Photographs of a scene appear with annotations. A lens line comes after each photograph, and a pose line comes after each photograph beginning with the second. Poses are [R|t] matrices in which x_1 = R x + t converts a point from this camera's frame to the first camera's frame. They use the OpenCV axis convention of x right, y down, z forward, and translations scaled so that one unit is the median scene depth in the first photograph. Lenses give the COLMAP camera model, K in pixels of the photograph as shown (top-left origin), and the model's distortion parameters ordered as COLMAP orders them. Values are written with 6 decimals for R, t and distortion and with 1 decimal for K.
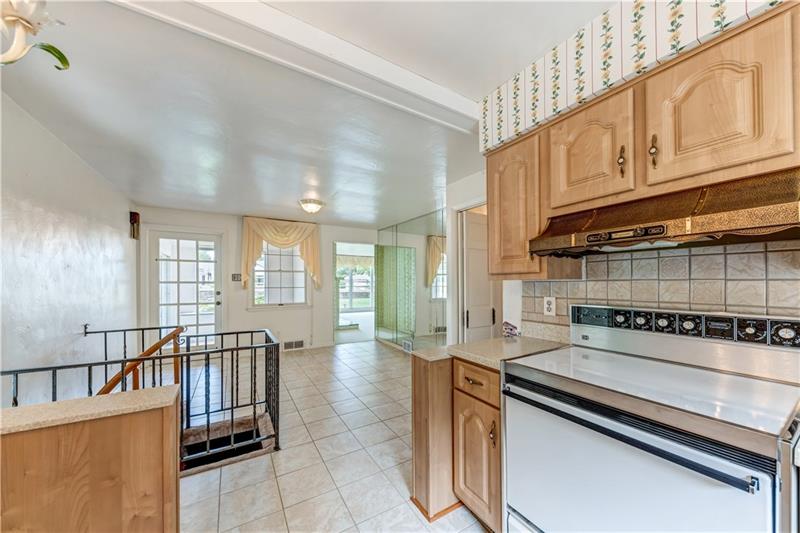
lens RADIAL K [[284.8, 0, 413.0], [0, 284.8, 290.4], [0, 0, 1]] dist [0.001547, -0.000169]
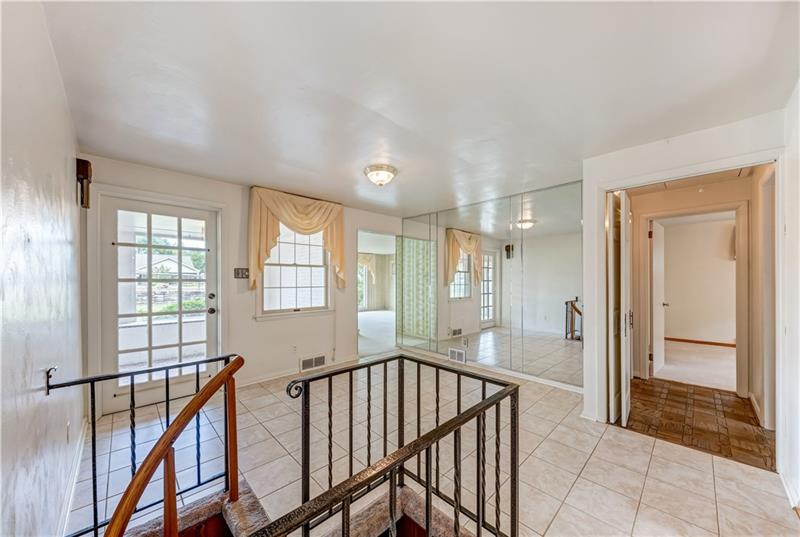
lens RADIAL K [[284.8, 0, 413.2], [0, 284.8, 289.0], [0, 0, 1]] dist [0.001547, -0.000169]
pose [[0.972677, -0.005756, 0.232091, -0.367095], [0.004726, 0.999976, 0.004991, -0.008095], [-0.232115, -0.003757, 0.972681, 0.218464]]
